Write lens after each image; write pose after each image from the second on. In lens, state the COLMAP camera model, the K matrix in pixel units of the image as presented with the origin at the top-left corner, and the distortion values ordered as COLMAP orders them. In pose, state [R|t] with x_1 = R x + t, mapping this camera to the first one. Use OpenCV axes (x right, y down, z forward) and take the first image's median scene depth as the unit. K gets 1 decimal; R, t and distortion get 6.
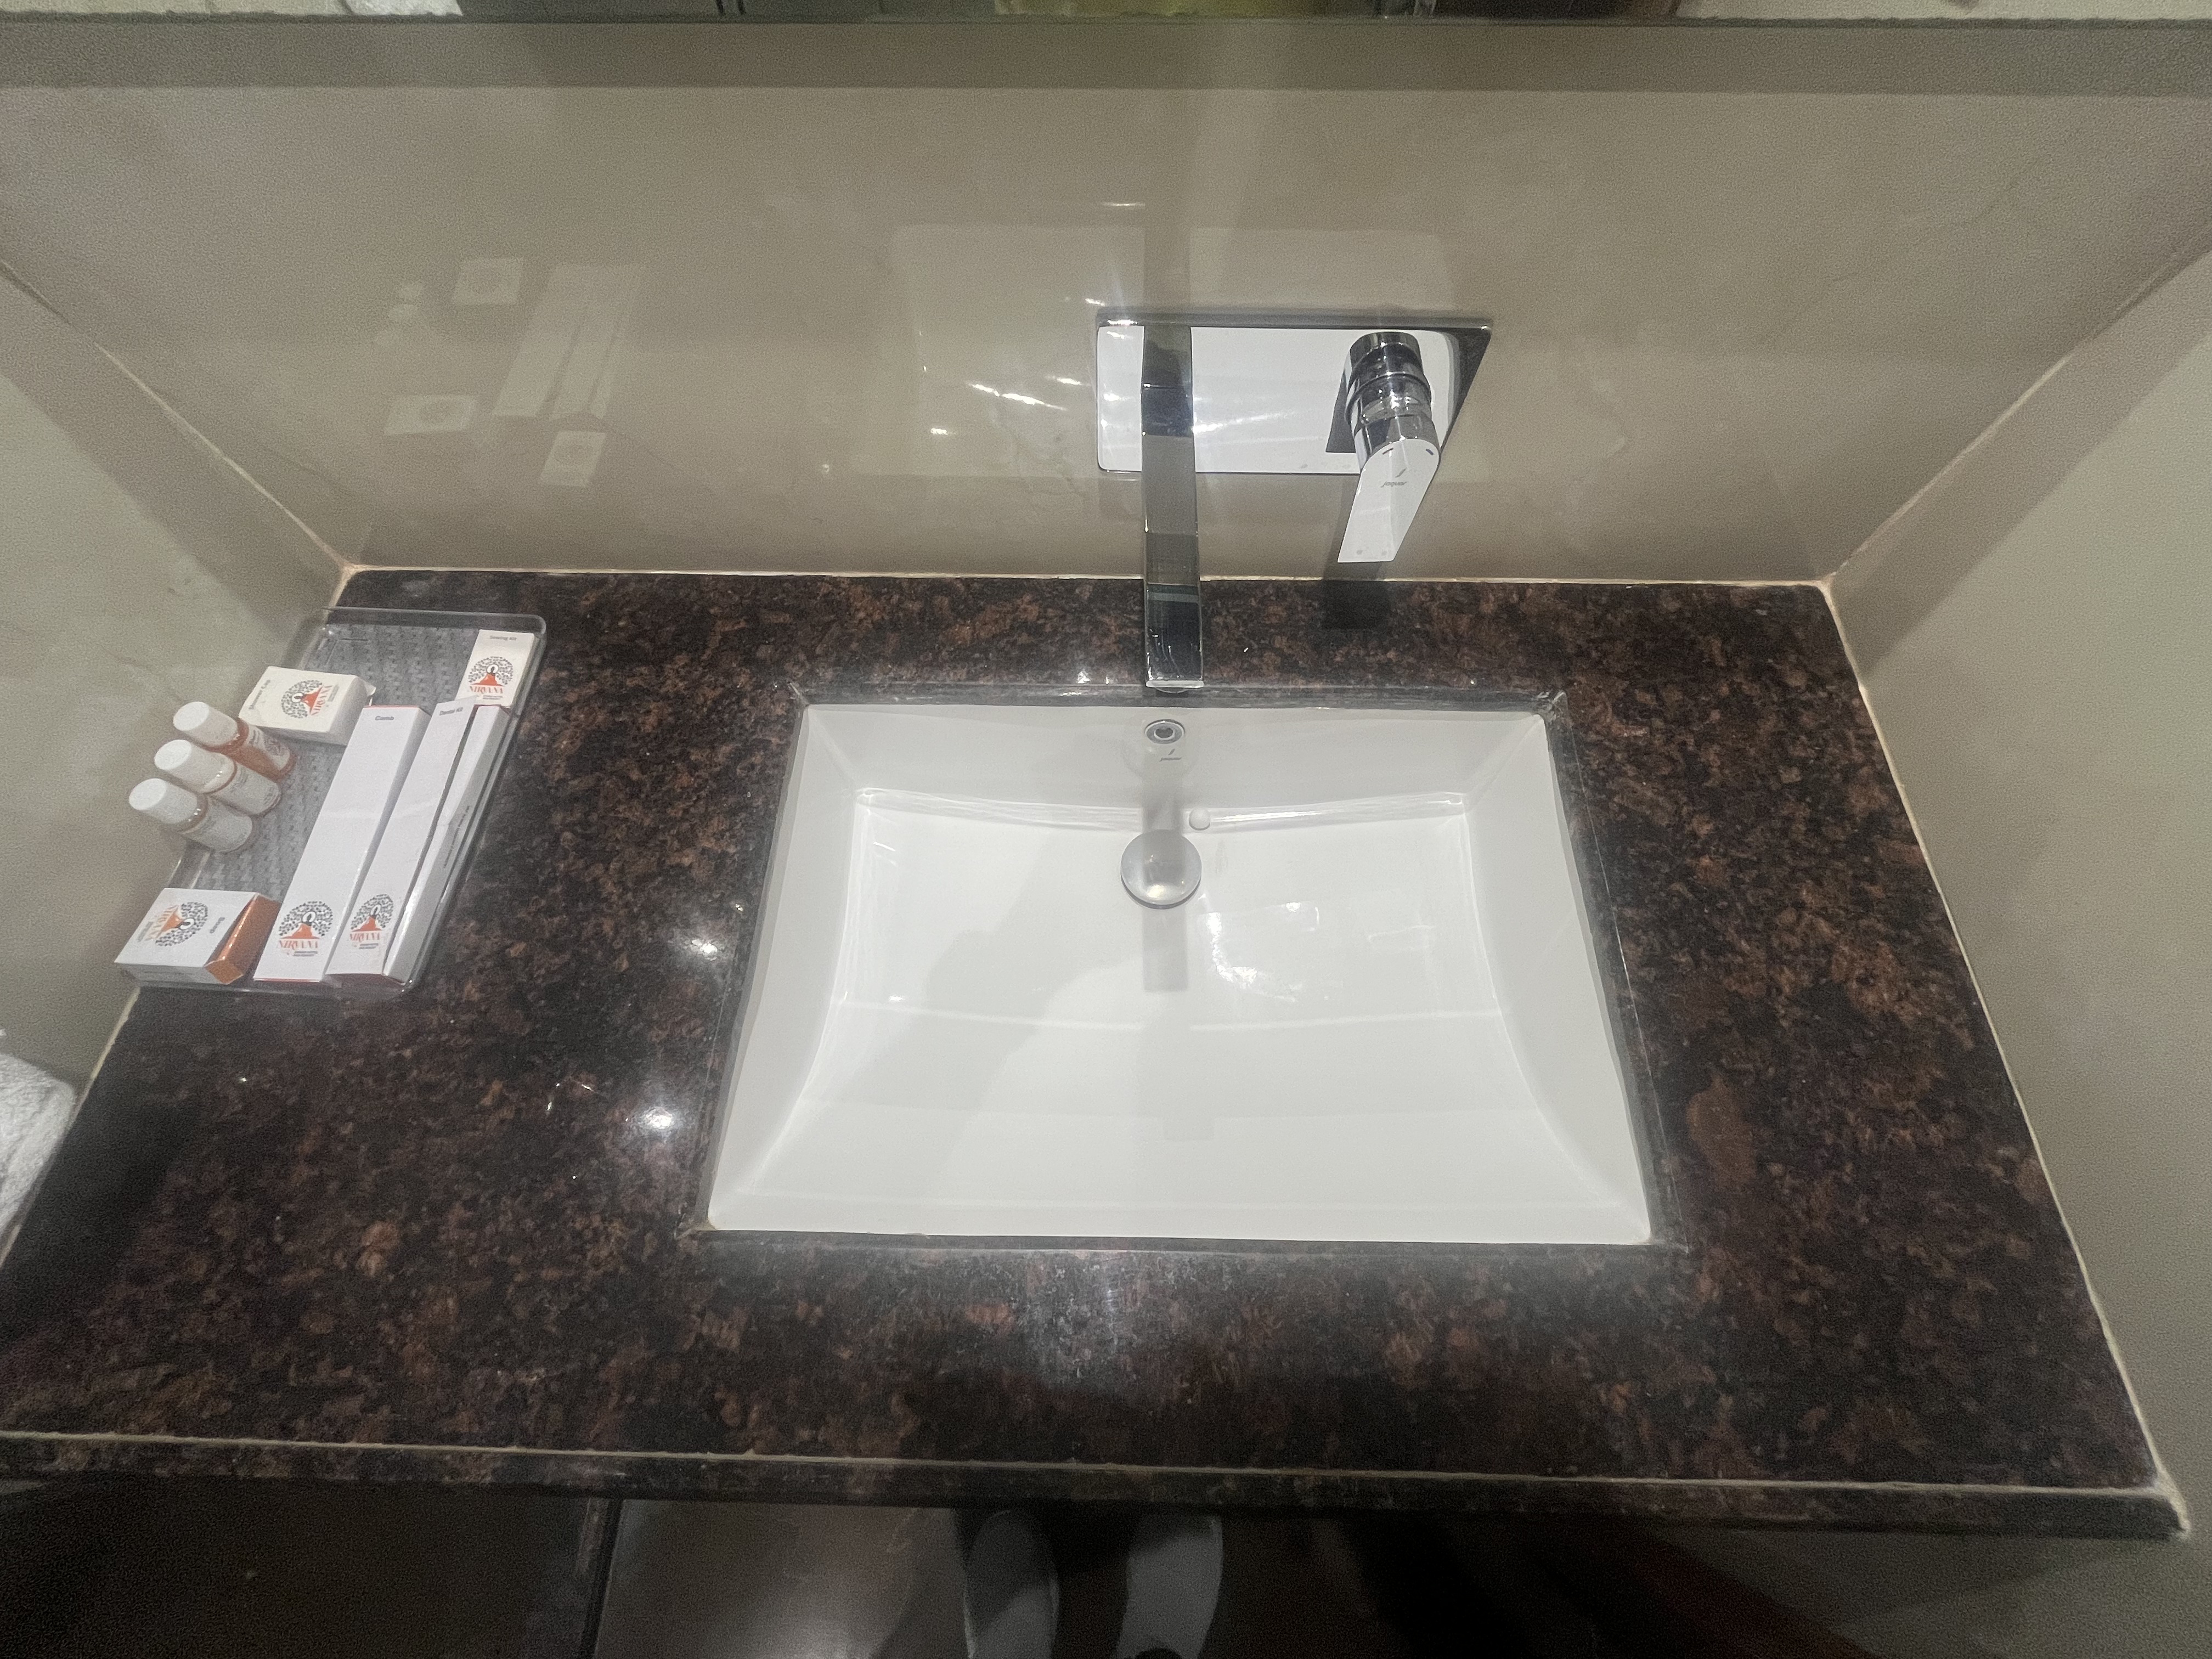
lens RADIAL K [[905.2, 0, 1096.1], [0, 905.2, 824.0], [0, 0, 1]] dist [-0.002397, 0.000214]
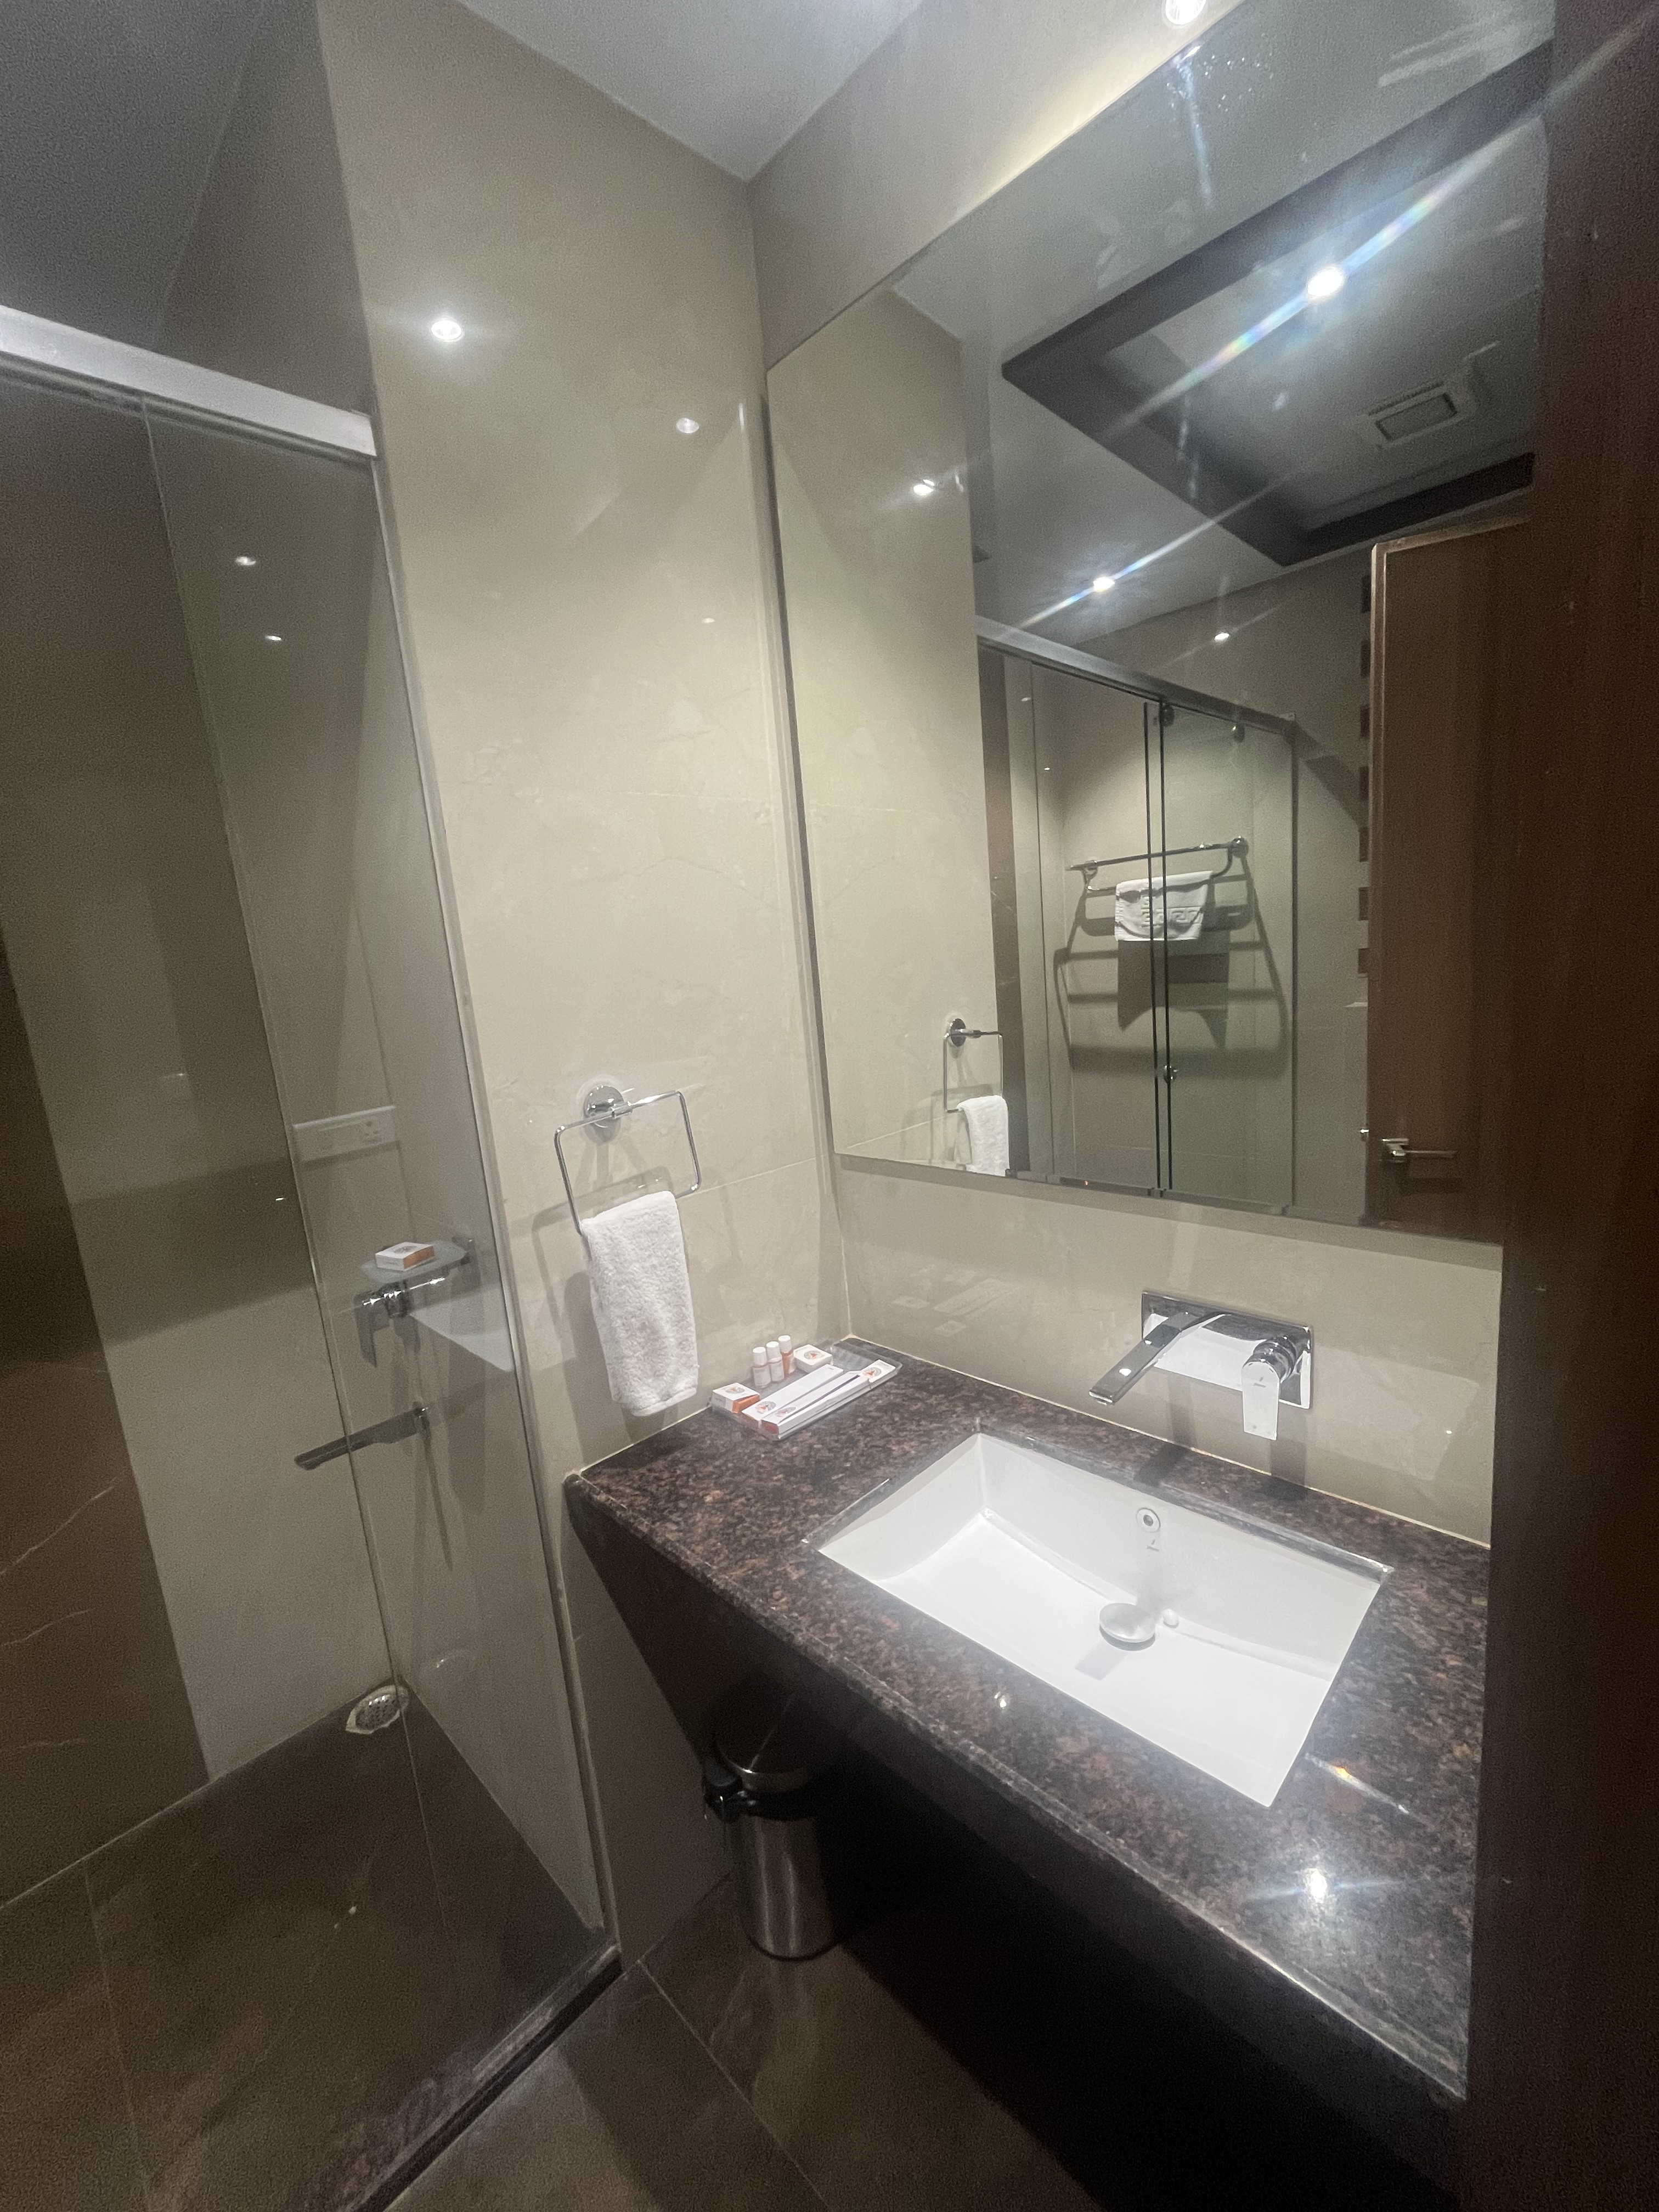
lens RADIAL K [[905.2, 0, 839.4], [0, 905.2, 1092.0], [0, 0, 1]] dist [-0.002397, 0.000214]
pose [[0.729289, 0.053735, -0.682093, 0.922698], [-0.583415, 0.569644, -0.578907, 0.918175], [0.357443, 0.820133, 0.446784, -0.754218]]
